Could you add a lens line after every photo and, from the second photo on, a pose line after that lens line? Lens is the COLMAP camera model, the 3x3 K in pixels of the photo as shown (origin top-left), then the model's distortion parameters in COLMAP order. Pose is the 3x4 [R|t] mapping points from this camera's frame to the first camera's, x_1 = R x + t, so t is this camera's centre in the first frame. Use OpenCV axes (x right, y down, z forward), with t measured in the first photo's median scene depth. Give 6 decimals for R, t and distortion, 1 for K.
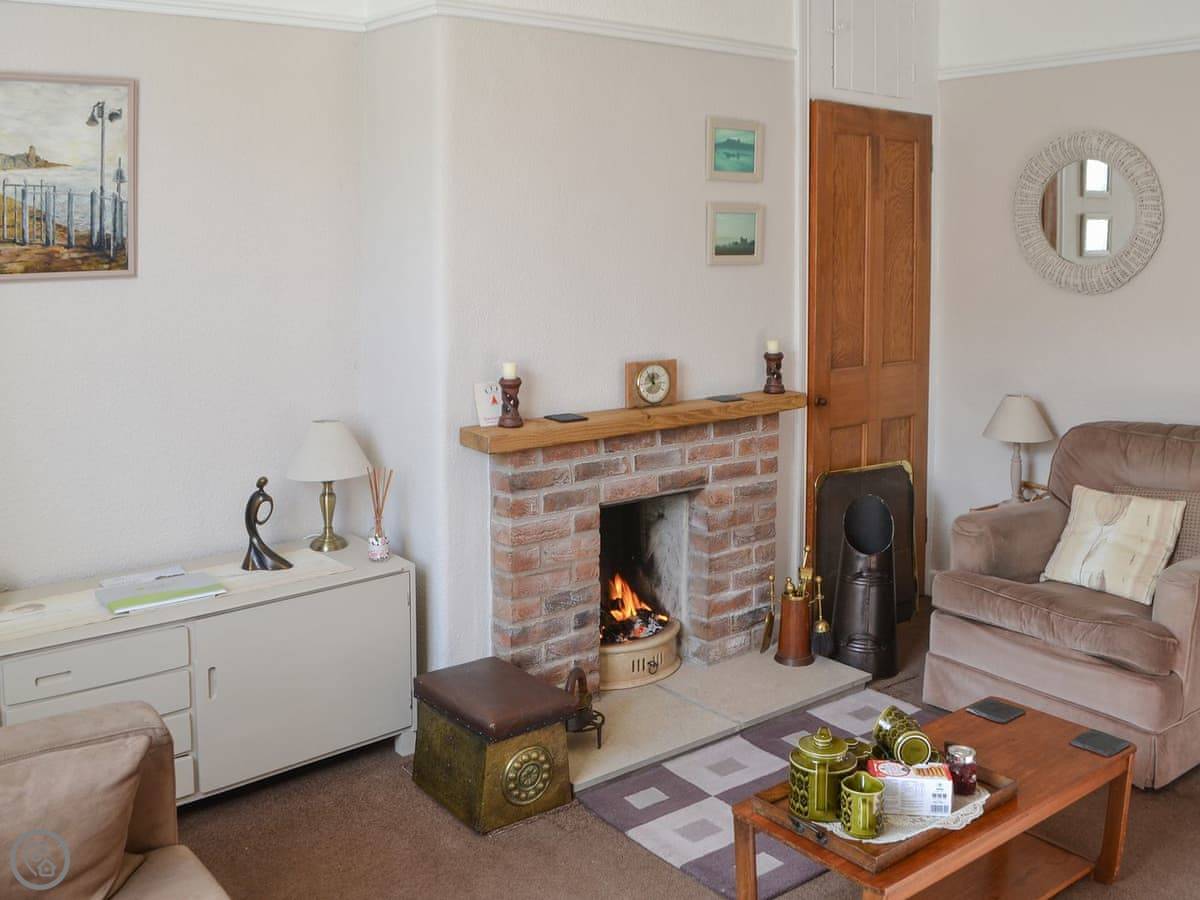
lens RADIAL K [[1145.5, 0, 597.1], [0, 1145.5, 418.5], [0, 0, 1]] dist [-0.086718, 0.011481]
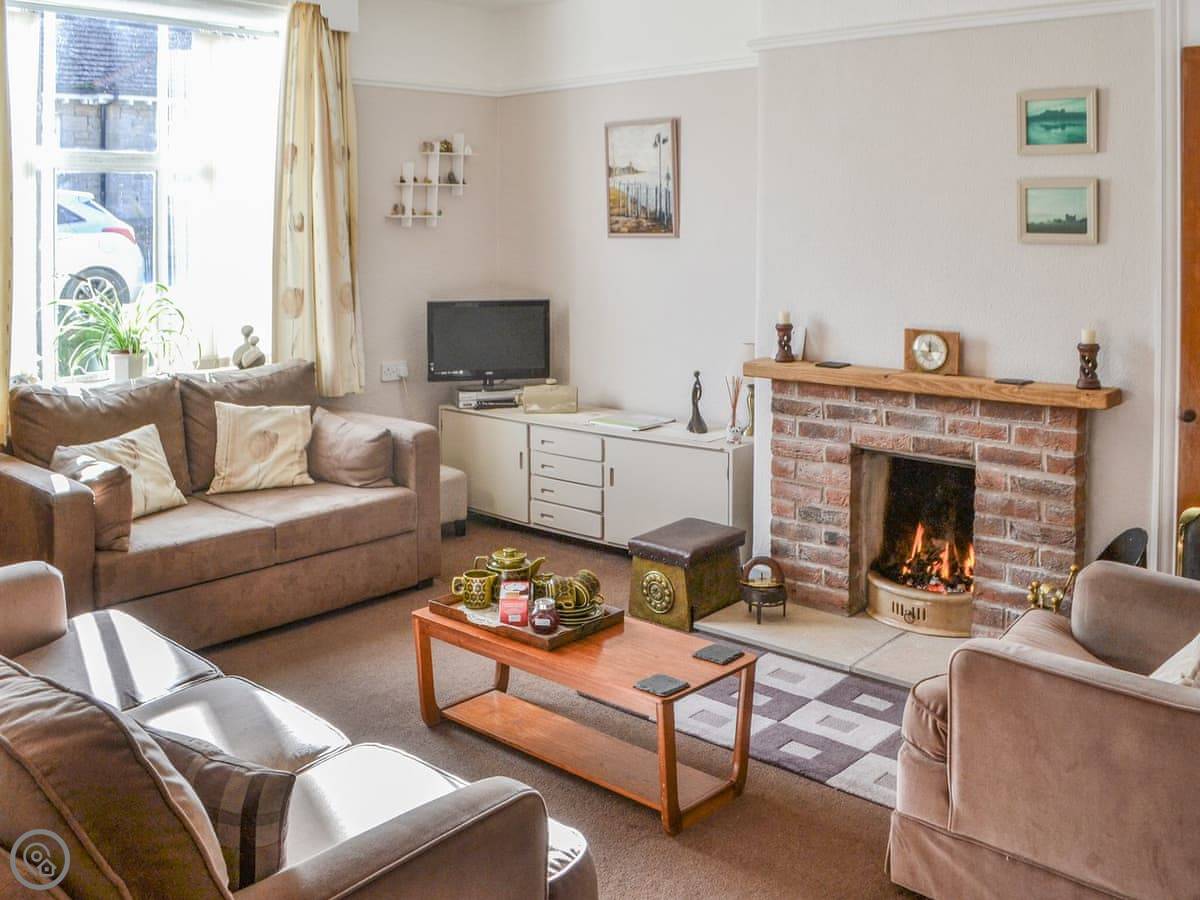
lens RADIAL K [[1145.5, 0, 597.1], [0, 1145.5, 418.5], [0, 0, 1]] dist [-0.086718, 0.011481]
pose [[0.177578, 0.167008, -0.969832, 1.048381], [-0.152134, 0.978307, 0.140611, -0.072481], [0.972276, 0.122575, 0.199133, 0.505325]]
